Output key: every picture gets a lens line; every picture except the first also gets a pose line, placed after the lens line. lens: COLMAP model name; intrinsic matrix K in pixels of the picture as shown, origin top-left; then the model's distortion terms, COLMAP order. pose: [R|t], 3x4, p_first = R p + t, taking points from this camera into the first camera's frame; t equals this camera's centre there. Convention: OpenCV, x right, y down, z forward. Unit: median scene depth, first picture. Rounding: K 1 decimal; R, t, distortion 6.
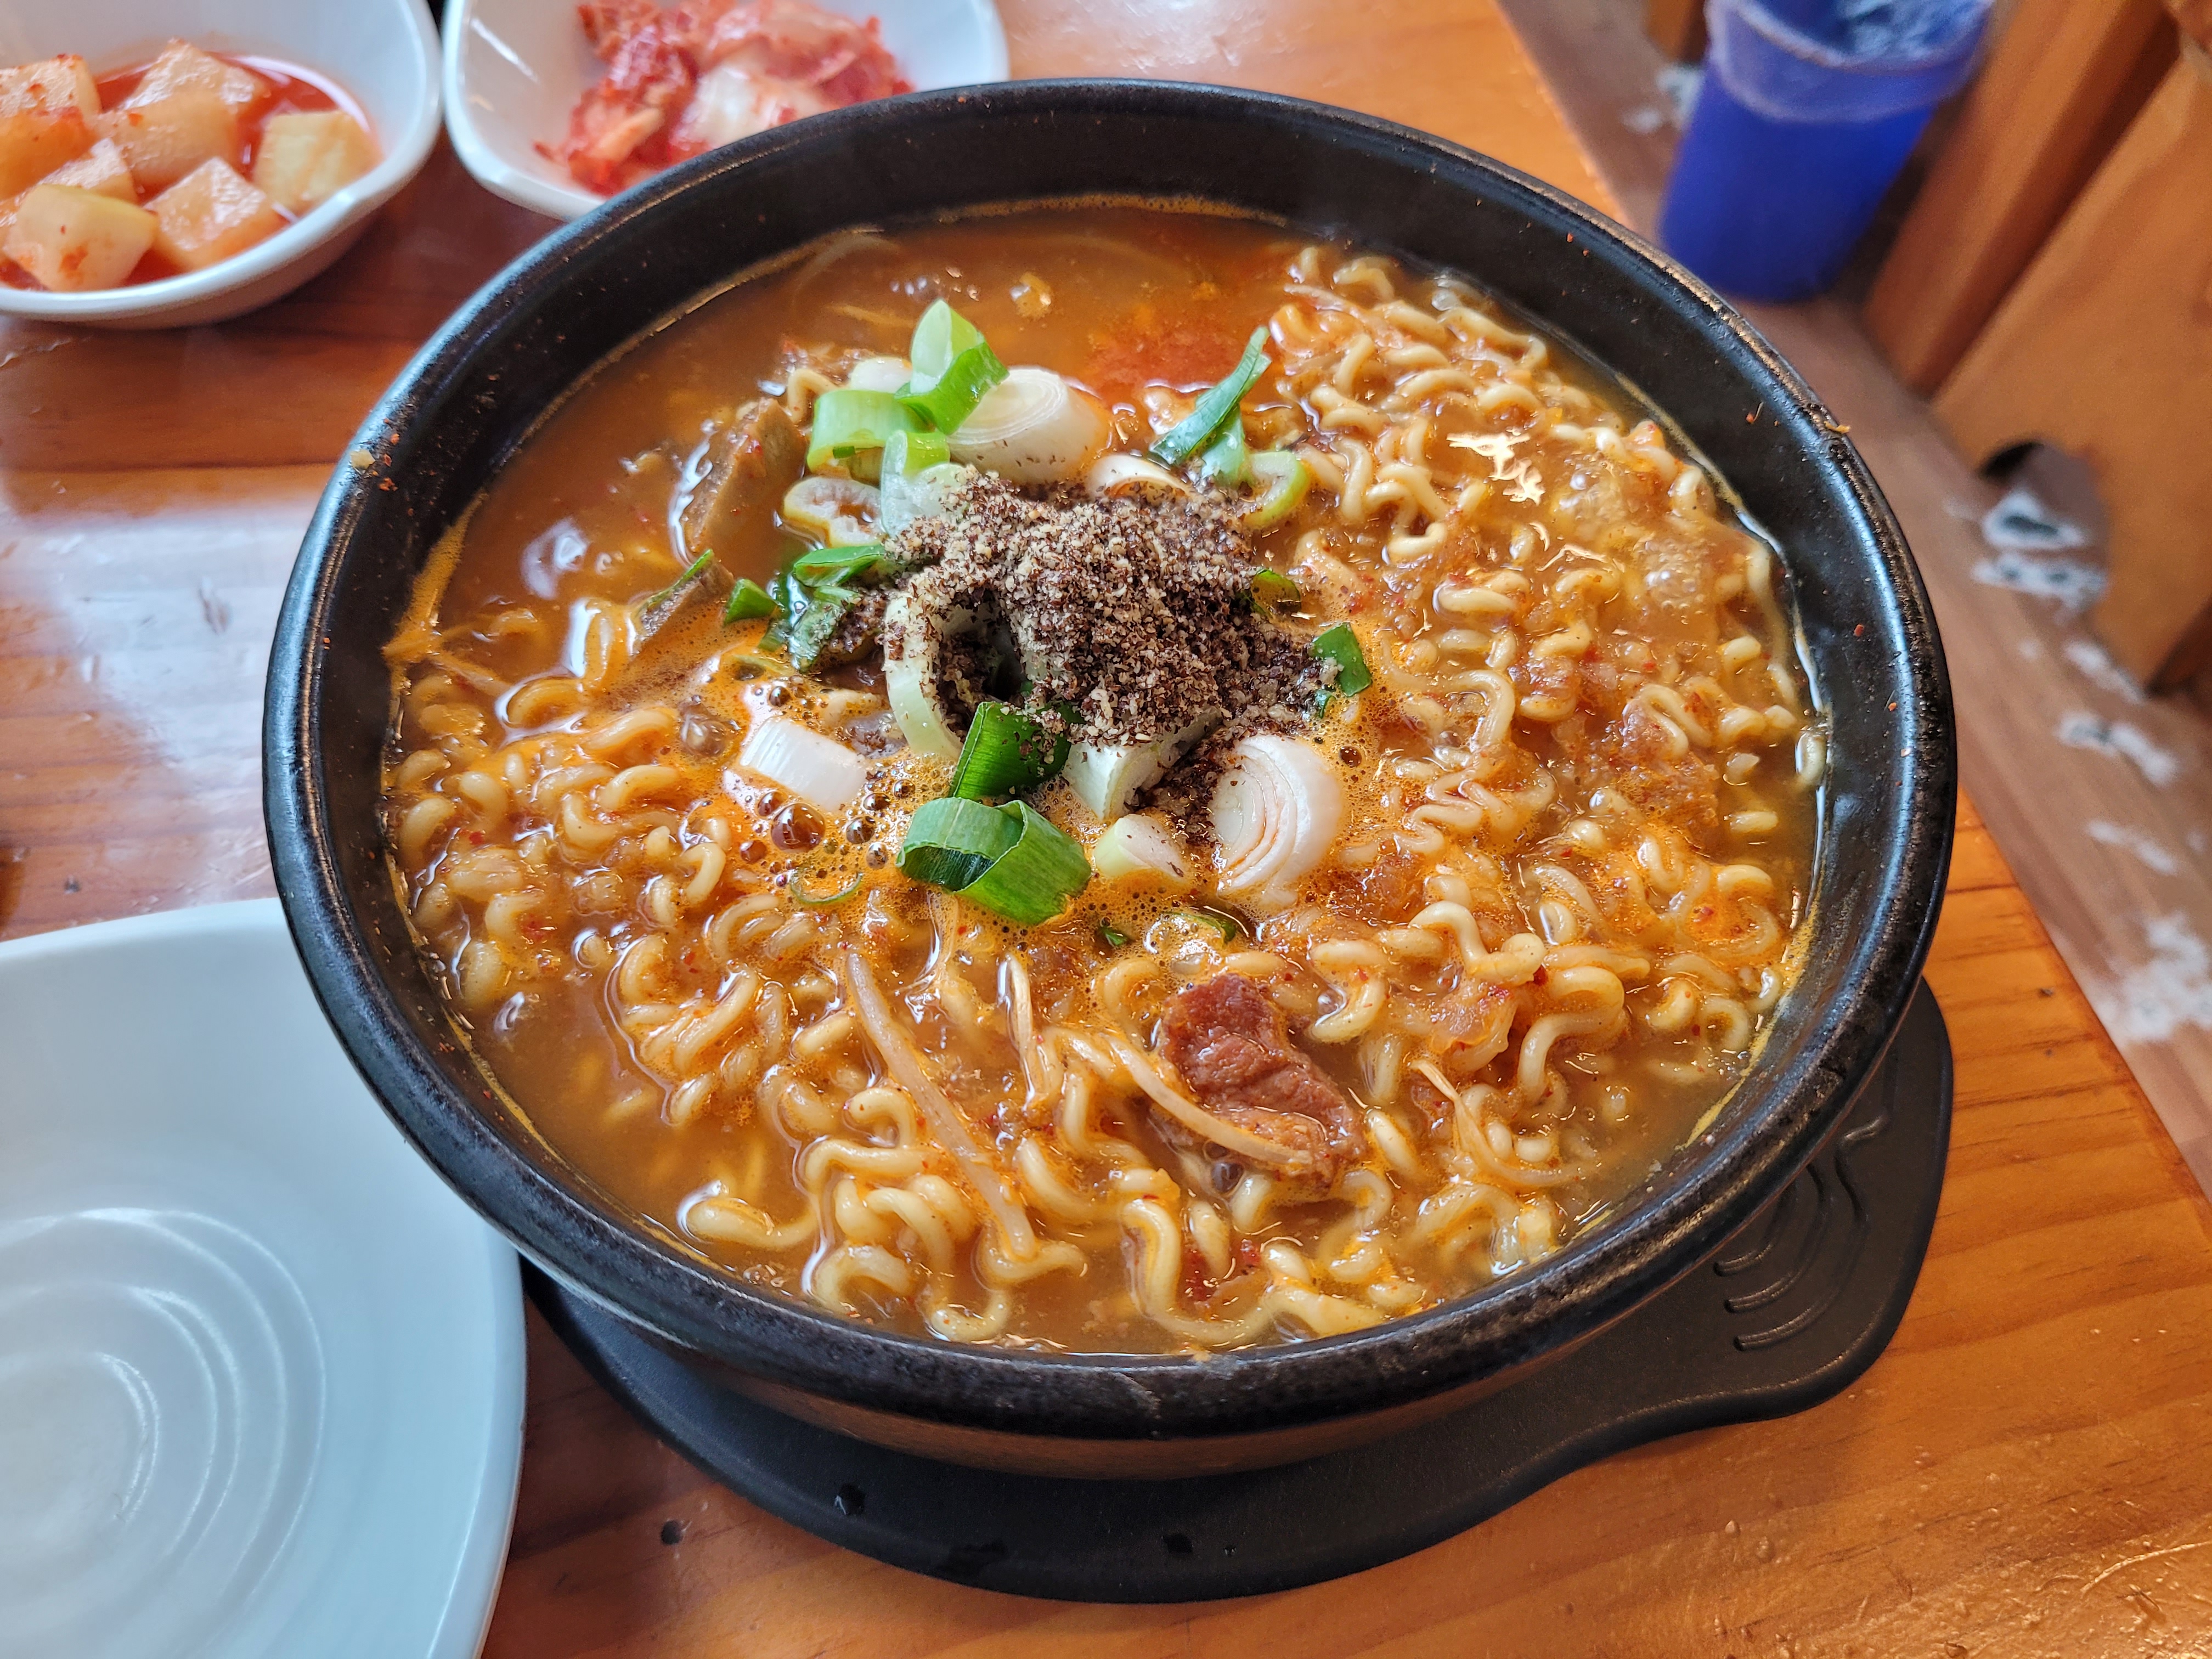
lens RADIAL K [[1681.0, 0, 1146.6], [0, 1681.0, 858.5], [0, 0, 1]] dist [-0.005599, -0.009981]
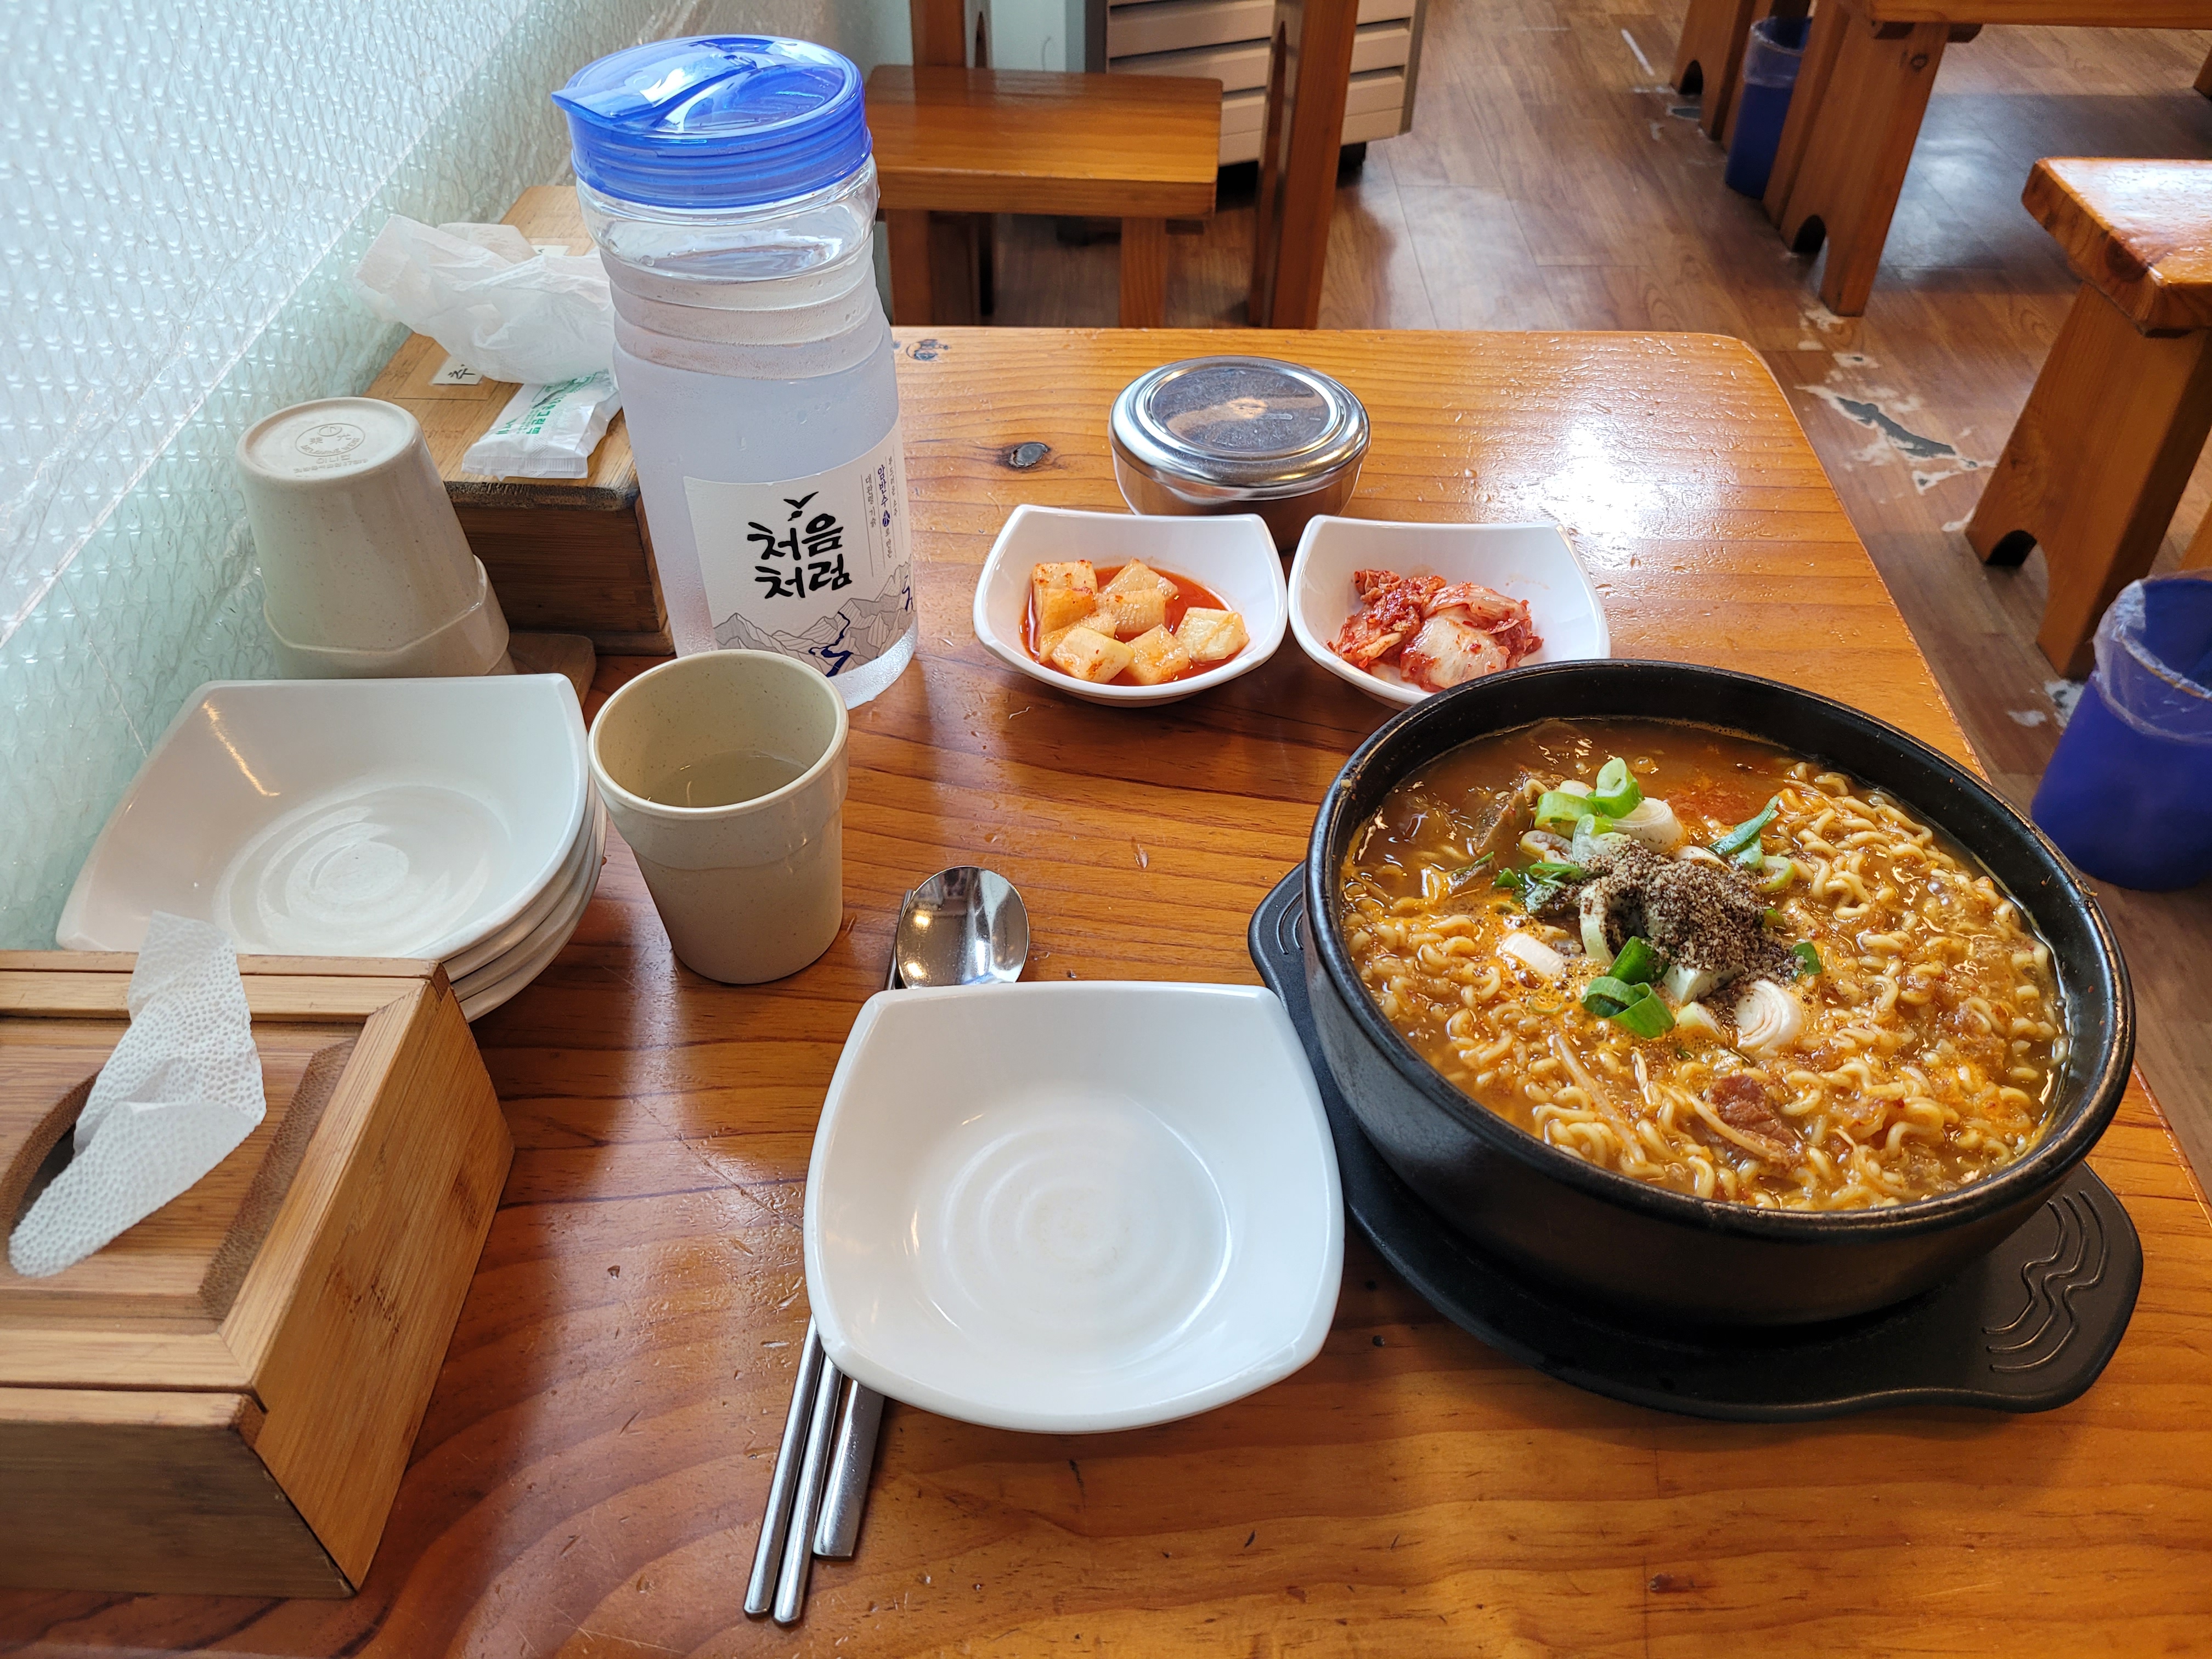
lens RADIAL K [[1693.4, 0, 1101.7], [0, 1693.4, 840.6], [0, 0, 1]] dist [0.006267, -0.015160]
pose [[0.961144, 0.165389, -0.221015, -0.265566], [-0.220097, 0.942377, -0.251957, 0.439638], [0.166609, 0.290812, 0.942162, -1.066229]]
